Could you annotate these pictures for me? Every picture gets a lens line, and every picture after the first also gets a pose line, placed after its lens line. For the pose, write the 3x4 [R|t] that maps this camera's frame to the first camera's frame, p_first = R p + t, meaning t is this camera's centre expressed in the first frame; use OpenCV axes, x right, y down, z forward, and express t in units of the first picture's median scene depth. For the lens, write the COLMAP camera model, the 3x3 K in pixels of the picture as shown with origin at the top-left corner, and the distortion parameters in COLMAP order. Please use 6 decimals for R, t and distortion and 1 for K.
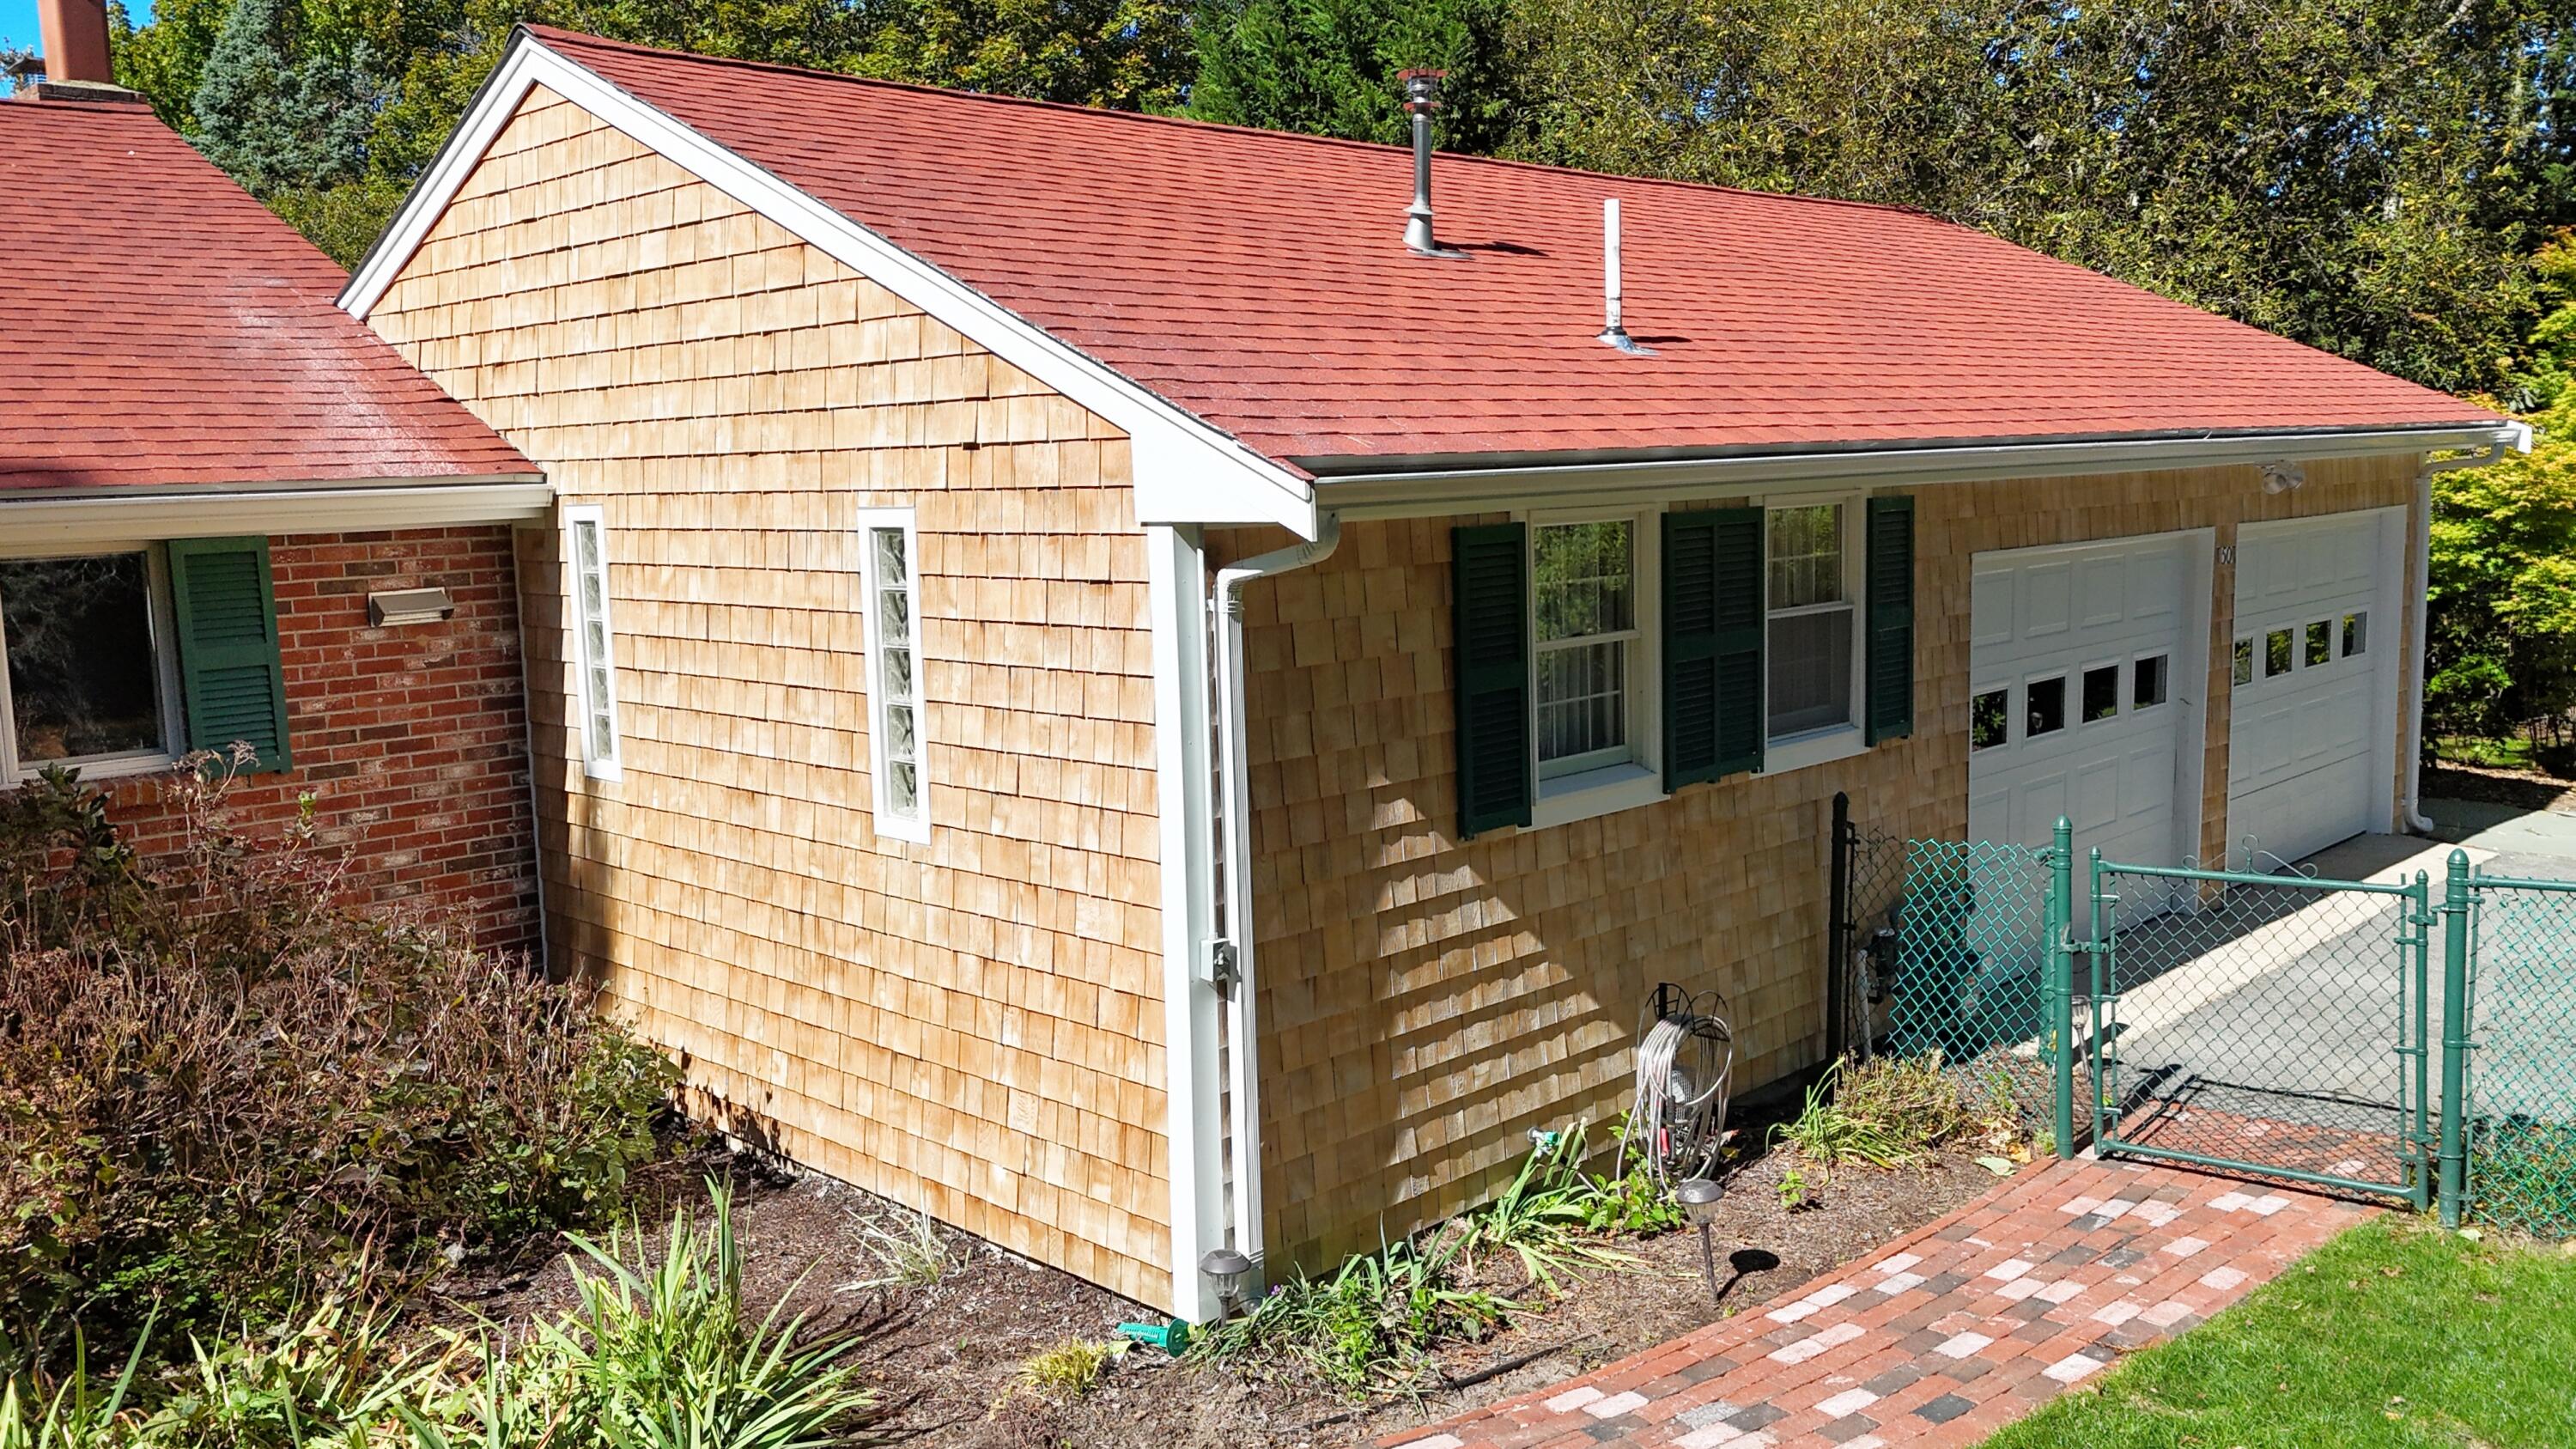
lens RADIAL K [[1890.9, 0, 1288.0], [0, 1890.9, 724.5], [0, 0, 1]] dist [0.094780, -0.121663]
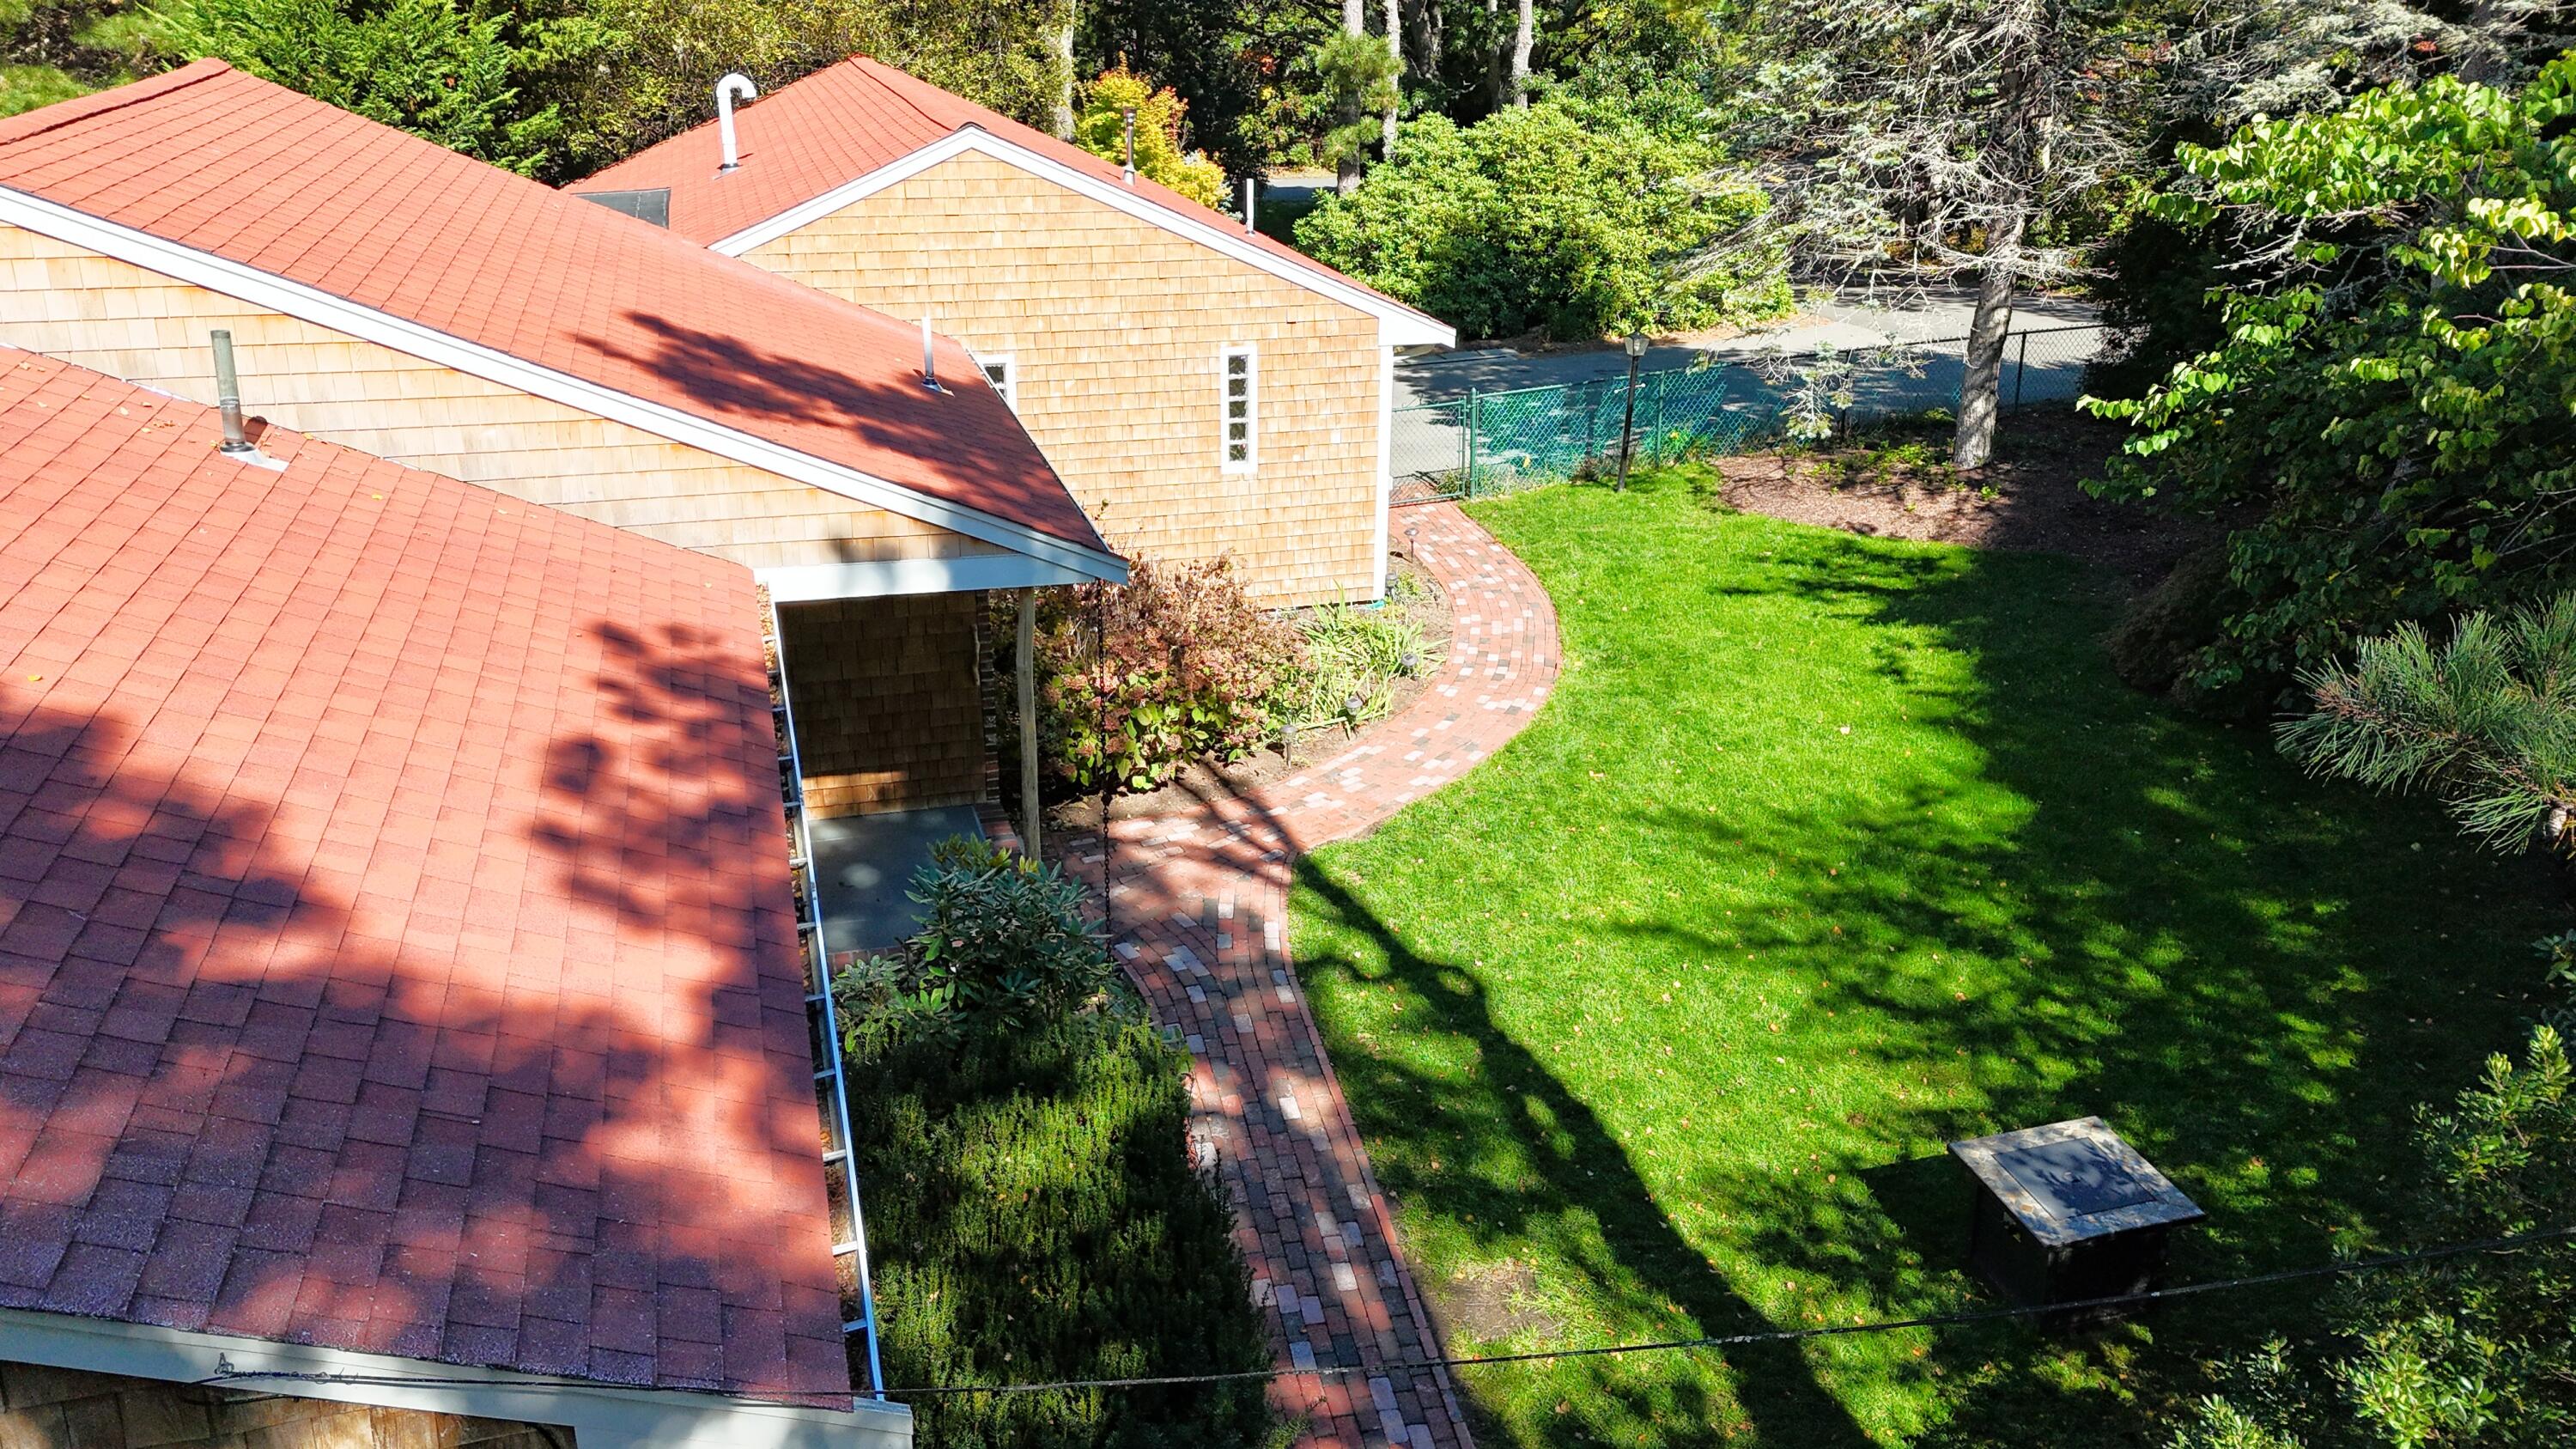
lens RADIAL K [[1890.9, 0, 1288.0], [0, 1890.9, 724.5], [0, 0, 1]] dist [0.094780, -0.121663]
pose [[0.489961, -0.300762, 0.818218, -2.436586], [0.089249, 0.950973, 0.296117, -0.382095], [-0.867164, -0.072061, 0.492782, -0.380794]]
